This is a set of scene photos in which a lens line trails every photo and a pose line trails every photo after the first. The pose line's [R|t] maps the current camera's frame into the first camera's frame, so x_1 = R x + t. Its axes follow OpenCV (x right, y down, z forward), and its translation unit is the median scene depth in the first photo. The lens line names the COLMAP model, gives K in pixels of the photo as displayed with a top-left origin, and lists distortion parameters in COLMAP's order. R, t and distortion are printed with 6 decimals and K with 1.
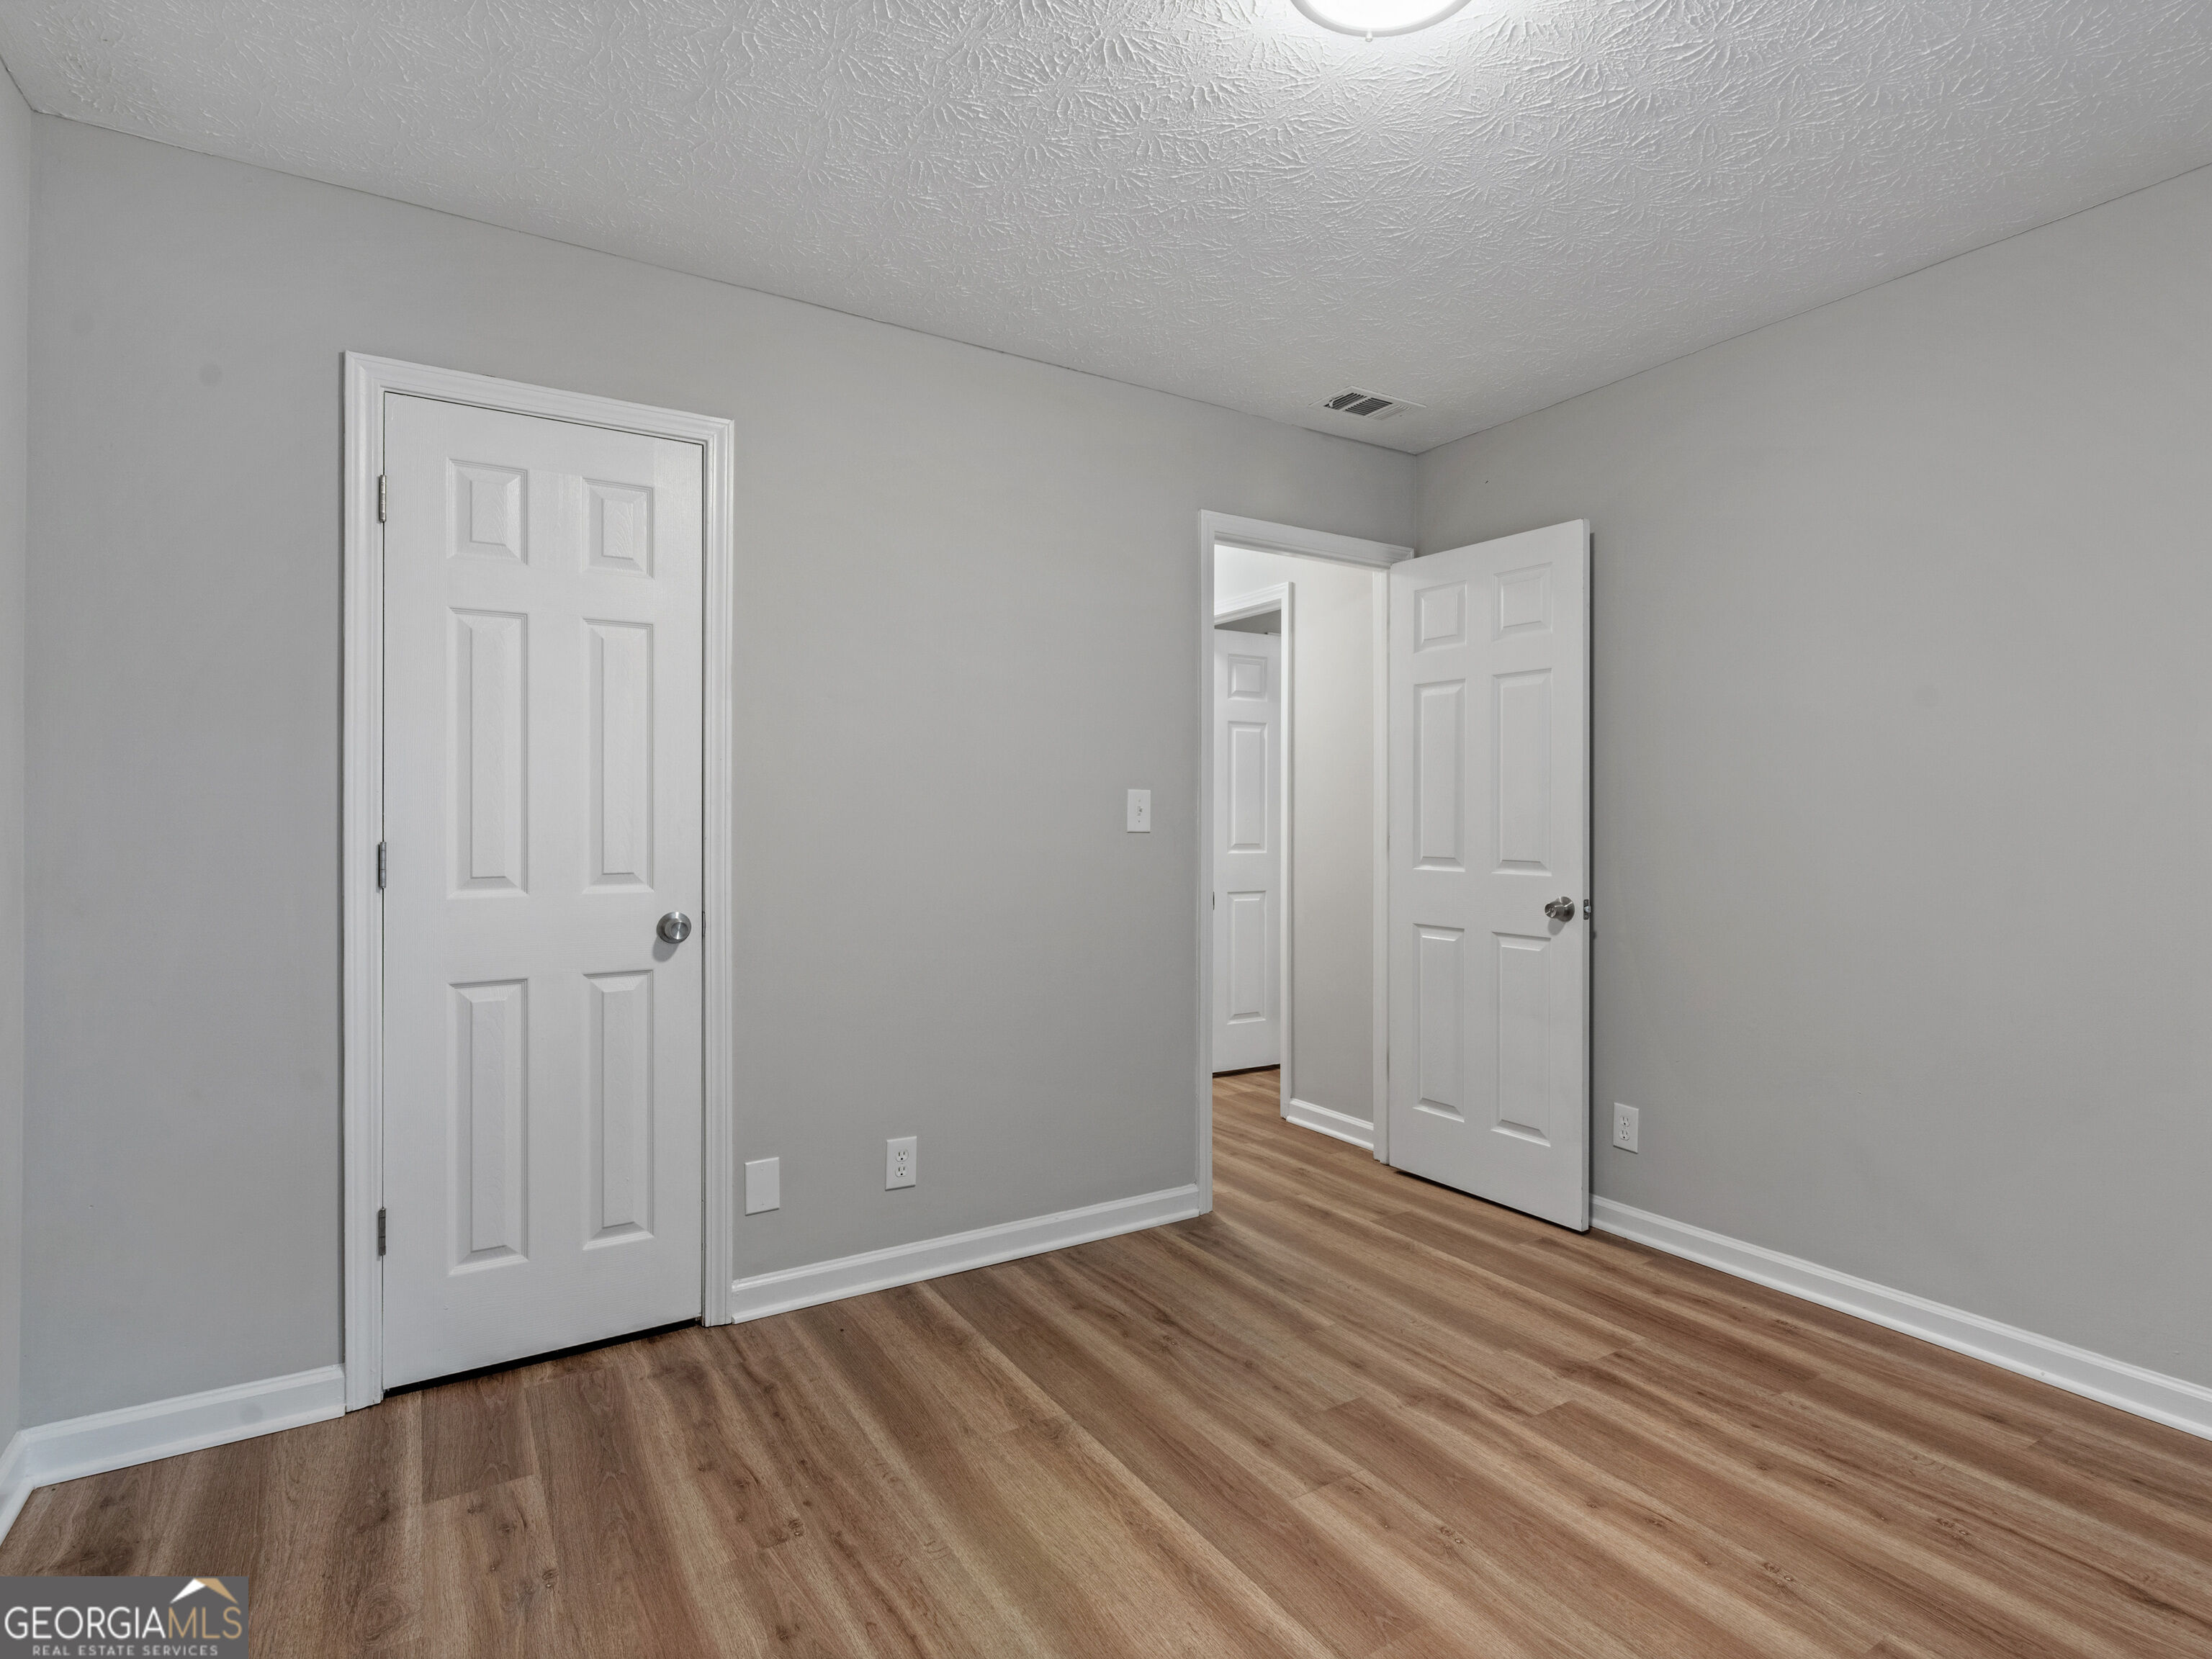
lens RADIAL K [[1160.3, 0, 1106.0], [0, 1160.3, 815.5], [0, 0, 1]] dist [0.007798, -0.001269]
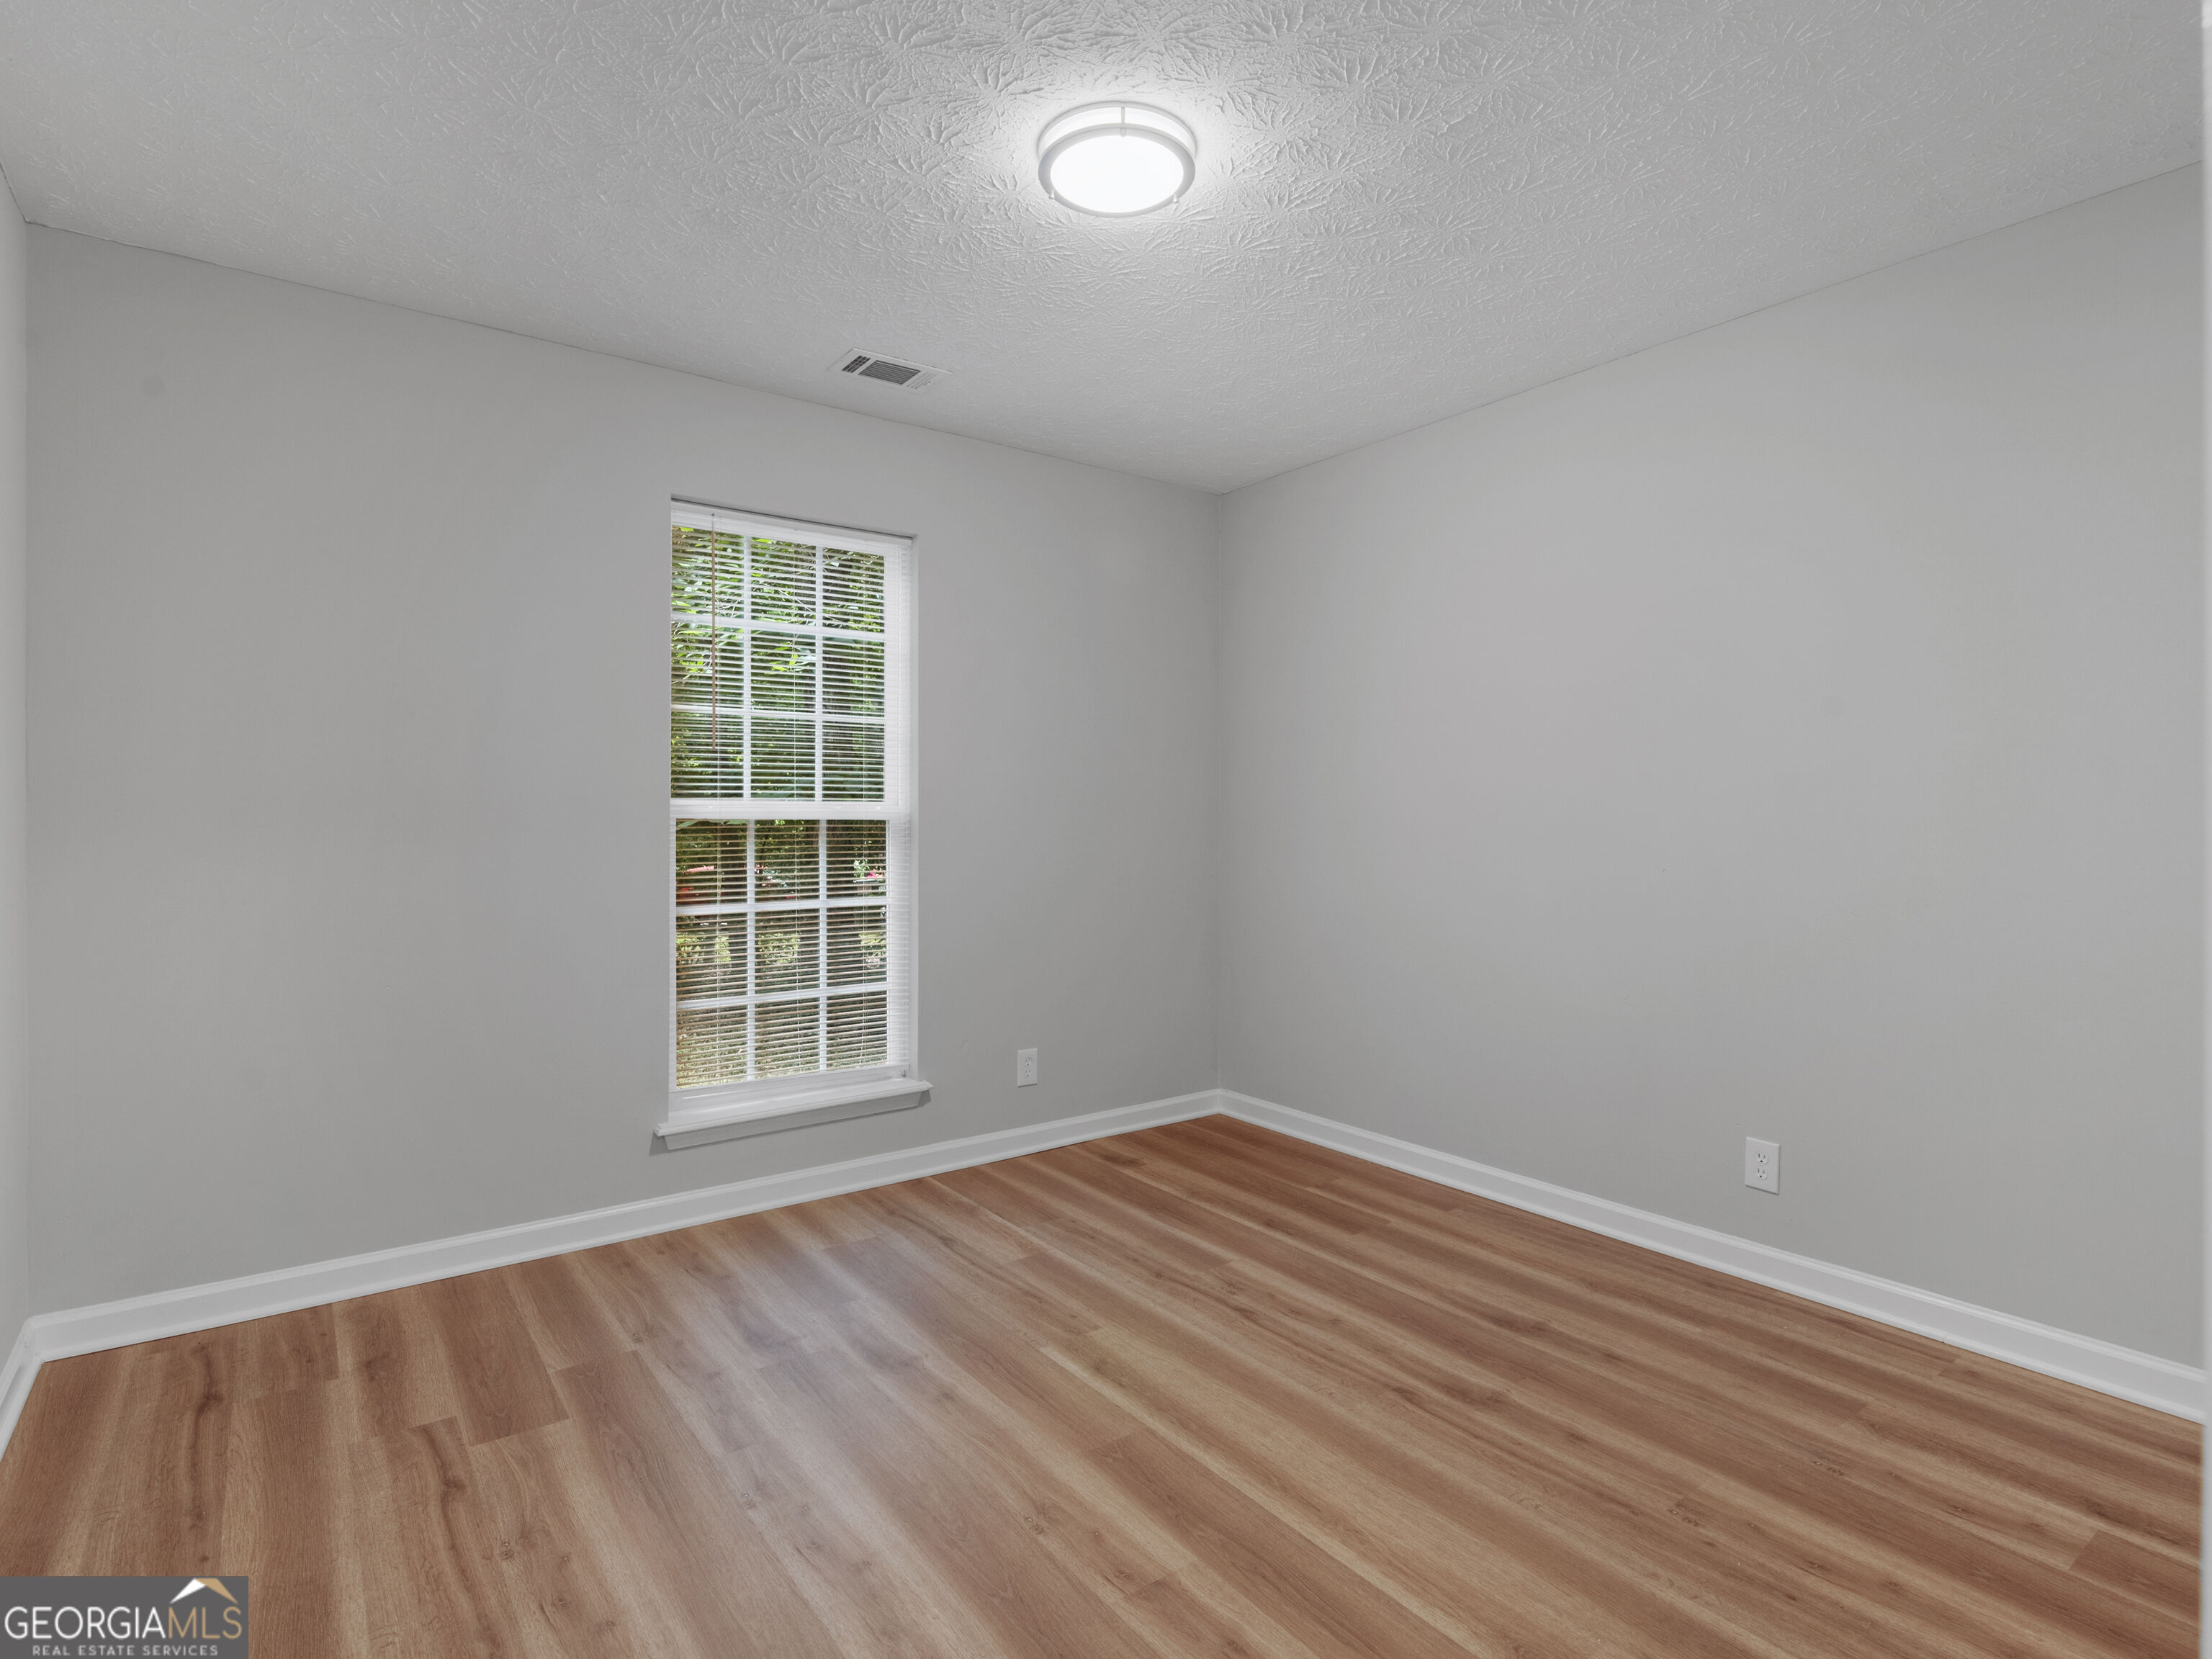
lens RADIAL K [[1160.3, 0, 1106.7], [0, 1160.3, 822.0], [0, 0, 1]] dist [0.007798, -0.001269]
pose [[-0.993610, 0.000991, -0.112860, 0.329904], [0.000316, 0.999982, 0.005999, 0.010393], [0.112864, 0.005925, -0.993593, 1.893976]]
